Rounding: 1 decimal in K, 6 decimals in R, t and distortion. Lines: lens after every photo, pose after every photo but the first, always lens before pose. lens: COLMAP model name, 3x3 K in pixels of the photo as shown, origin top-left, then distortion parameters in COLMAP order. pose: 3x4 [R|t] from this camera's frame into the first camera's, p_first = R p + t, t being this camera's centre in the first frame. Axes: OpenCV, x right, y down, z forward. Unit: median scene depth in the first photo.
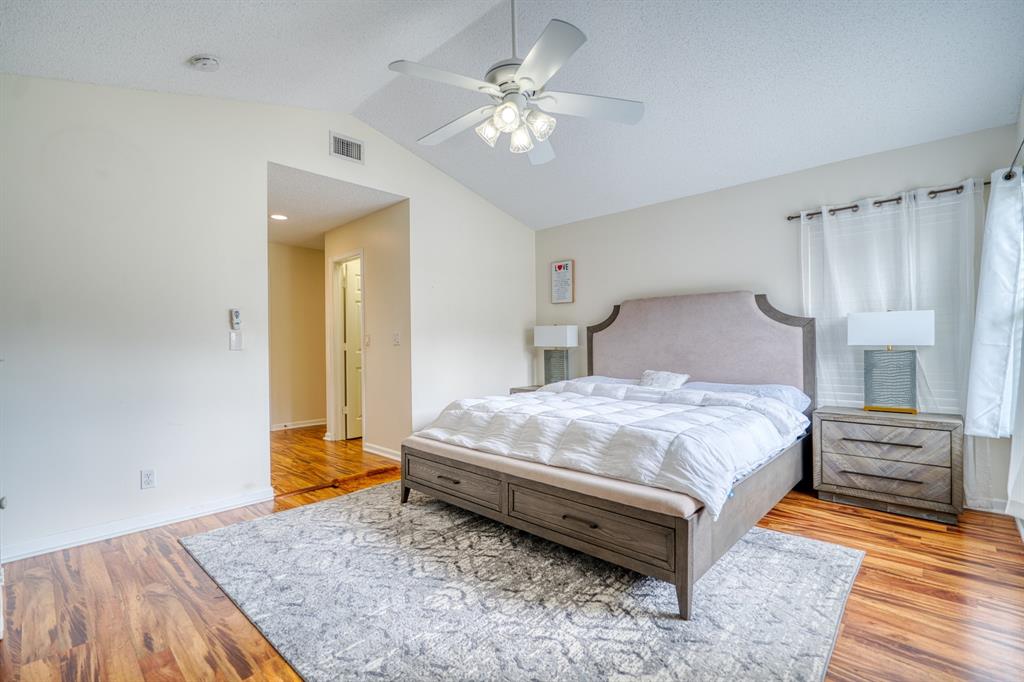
lens RADIAL K [[466.1, 0, 512.0], [0, 466.1, 341.0], [0, 0, 1]] dist [-0.016463, -0.000078]
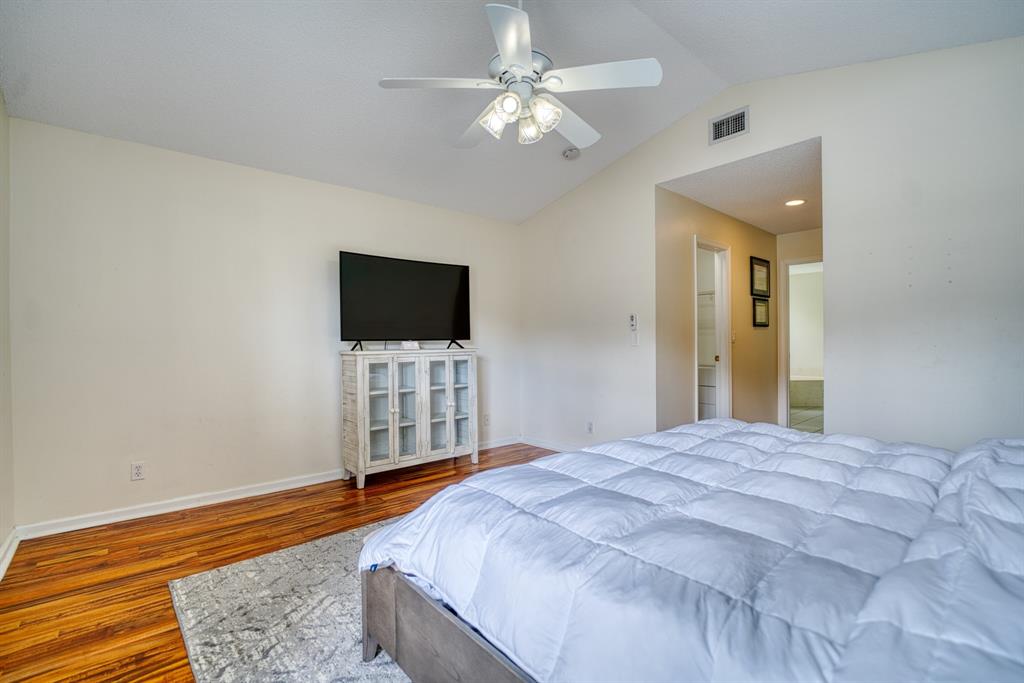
lens RADIAL K [[466.1, 0, 512.0], [0, 466.1, 341.5], [0, 0, 1]] dist [-0.016463, -0.000078]
pose [[-0.110455, 0.018433, -0.993710, 0.823394], [0.007434, 0.999815, 0.017720, -0.020365], [0.993853, -0.005430, -0.110571, 0.930399]]
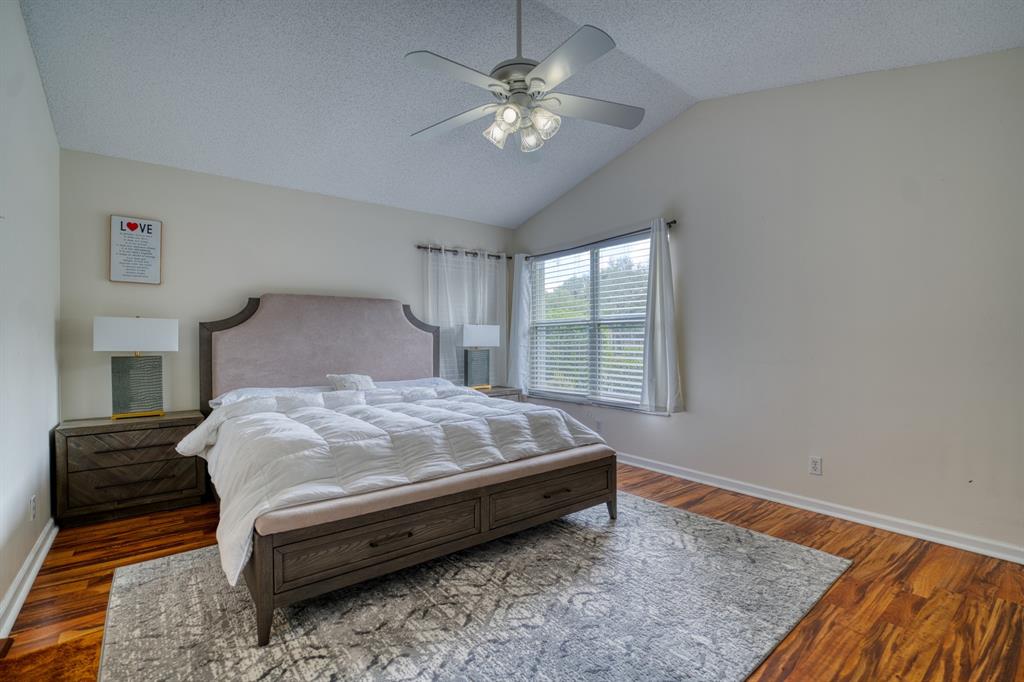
lens RADIAL K [[466.1, 0, 512.0], [0, 466.1, 341.0], [0, 0, 1]] dist [-0.016463, -0.000078]
pose [[0.141039, 0.008801, 0.989965, -0.841349], [-0.001310, 0.999961, -0.008703, 0.005701], [-0.990003, -0.000070, 0.141045, 0.753894]]
